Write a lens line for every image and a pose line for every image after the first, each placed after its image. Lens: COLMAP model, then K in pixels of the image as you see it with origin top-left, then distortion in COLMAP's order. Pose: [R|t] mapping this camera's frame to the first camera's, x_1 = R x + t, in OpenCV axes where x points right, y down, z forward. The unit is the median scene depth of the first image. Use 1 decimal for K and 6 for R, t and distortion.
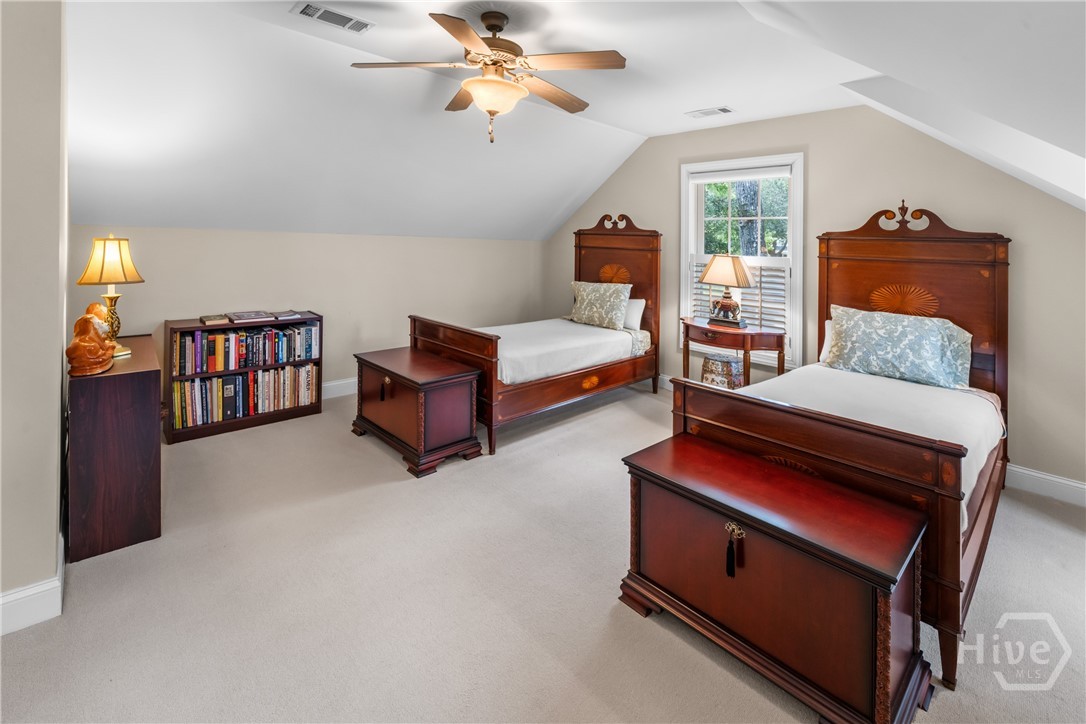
lens RADIAL K [[478.2, 0, 545.1], [0, 478.2, 191.9], [0, 0, 1]] dist [0.000867, 0.000156]
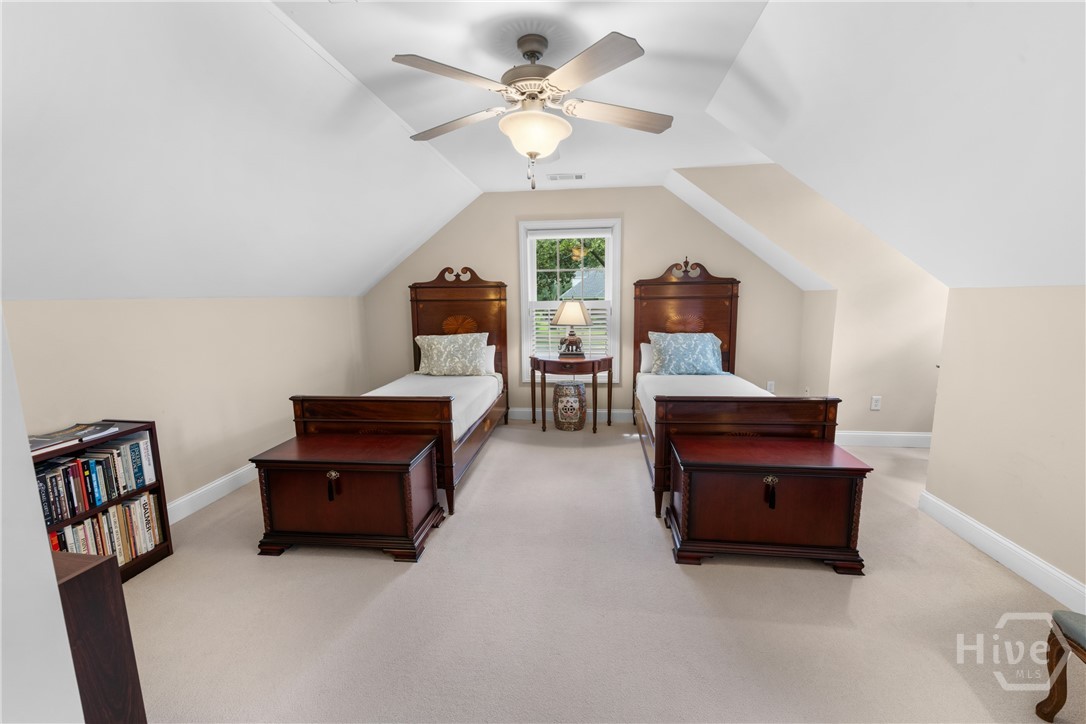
lens RADIAL K [[447.8, 0, 547.7], [0, 447.8, 311.6], [0, 0, 1]] dist [-0.000200, 0.000121]
pose [[0.770901, -0.067016, 0.633420, -0.442212], [-0.027456, 0.990029, 0.138161, 0.005819], [-0.636363, -0.123899, 0.761374, 0.197896]]
